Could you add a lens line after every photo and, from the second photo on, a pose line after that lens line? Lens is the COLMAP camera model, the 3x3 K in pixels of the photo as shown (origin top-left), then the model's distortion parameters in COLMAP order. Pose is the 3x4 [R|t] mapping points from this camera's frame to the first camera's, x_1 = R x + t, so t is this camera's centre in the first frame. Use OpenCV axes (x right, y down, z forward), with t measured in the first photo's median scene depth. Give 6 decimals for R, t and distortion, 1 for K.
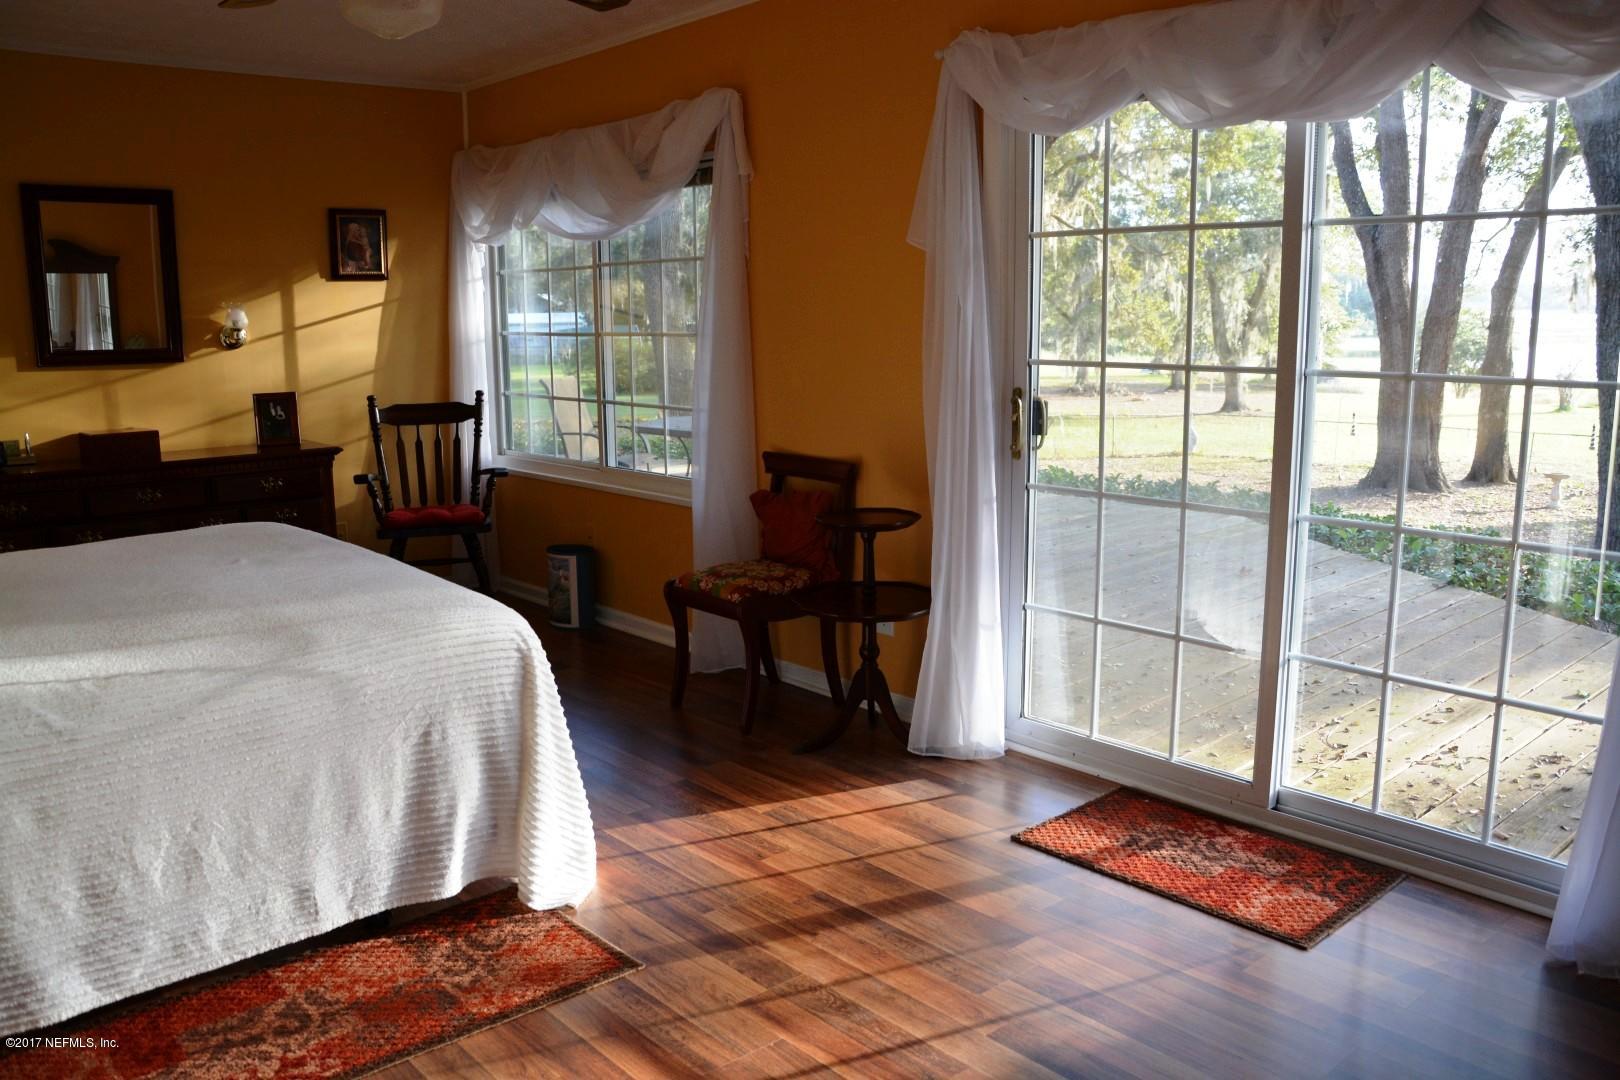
lens RADIAL K [[1310.5, 0, 803.1], [0, 1310.5, 539.5], [0, 0, 1]] dist [-0.147274, 0.140457]
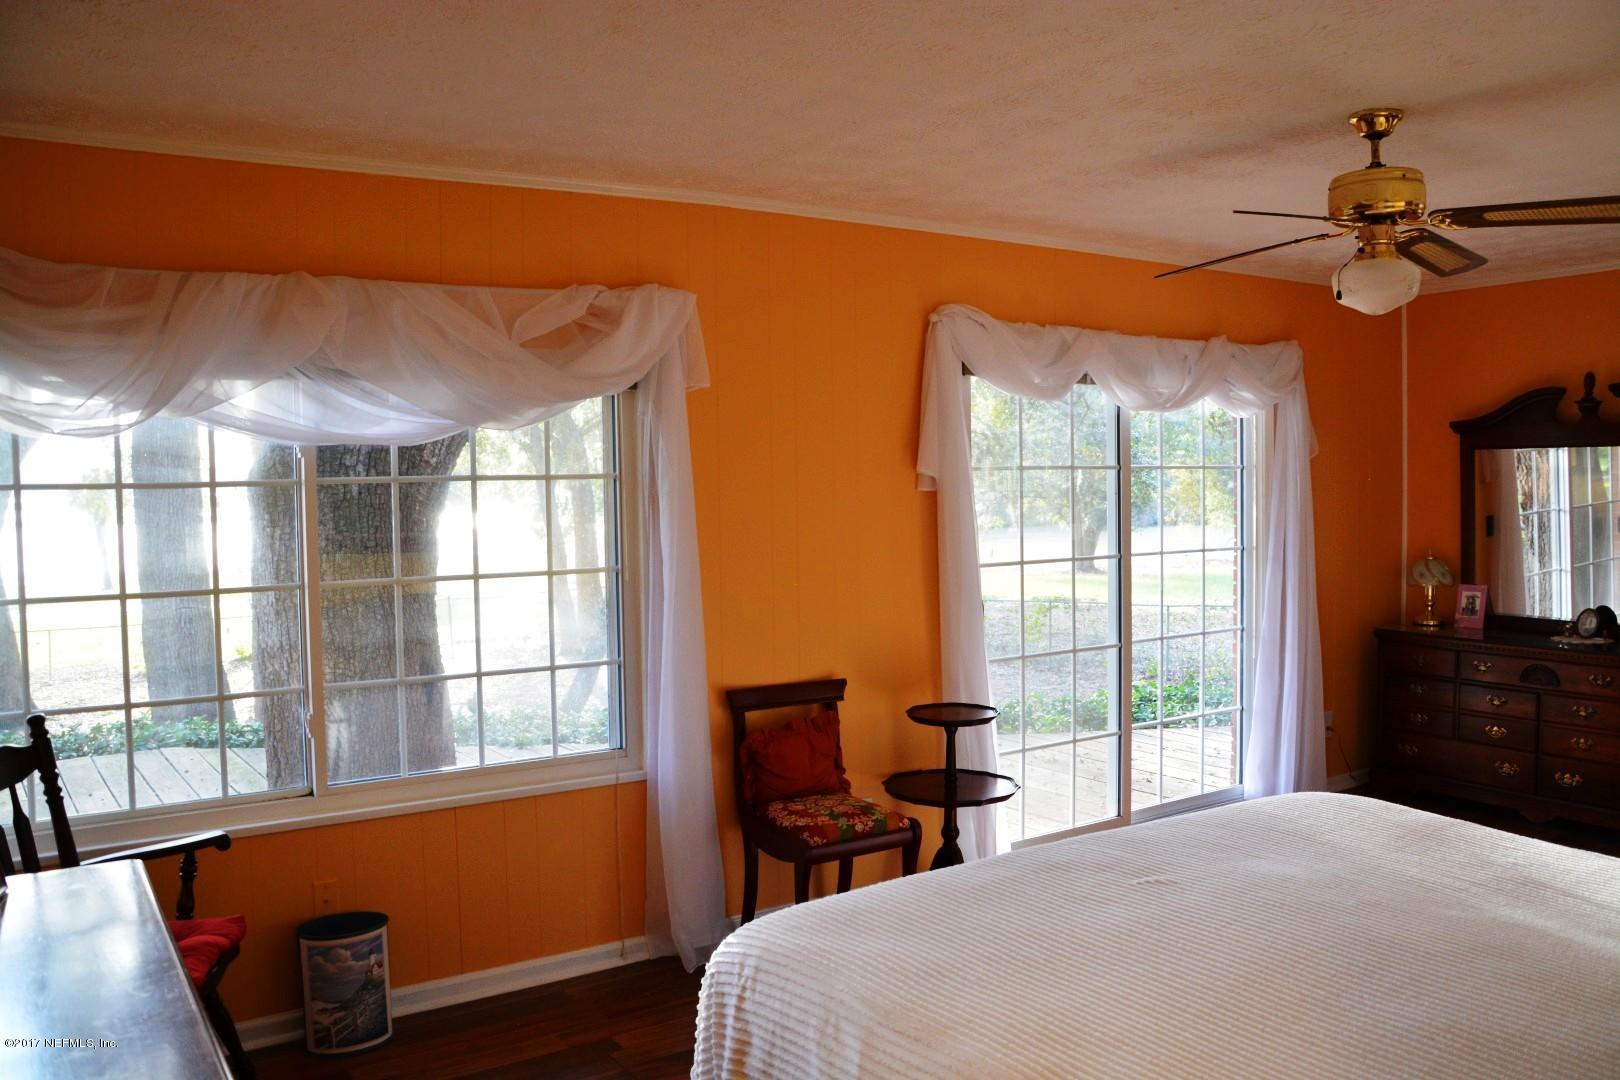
lens RADIAL K [[1310.5, 0, 803.1], [0, 1310.5, 539.5], [0, 0, 1]] dist [-0.147274, 0.140457]
pose [[0.109622, -0.033907, 0.993395, -0.885997], [0.186106, 0.982444, 0.012996, -0.165522], [-0.976395, 0.183452, 0.114008, 0.787689]]
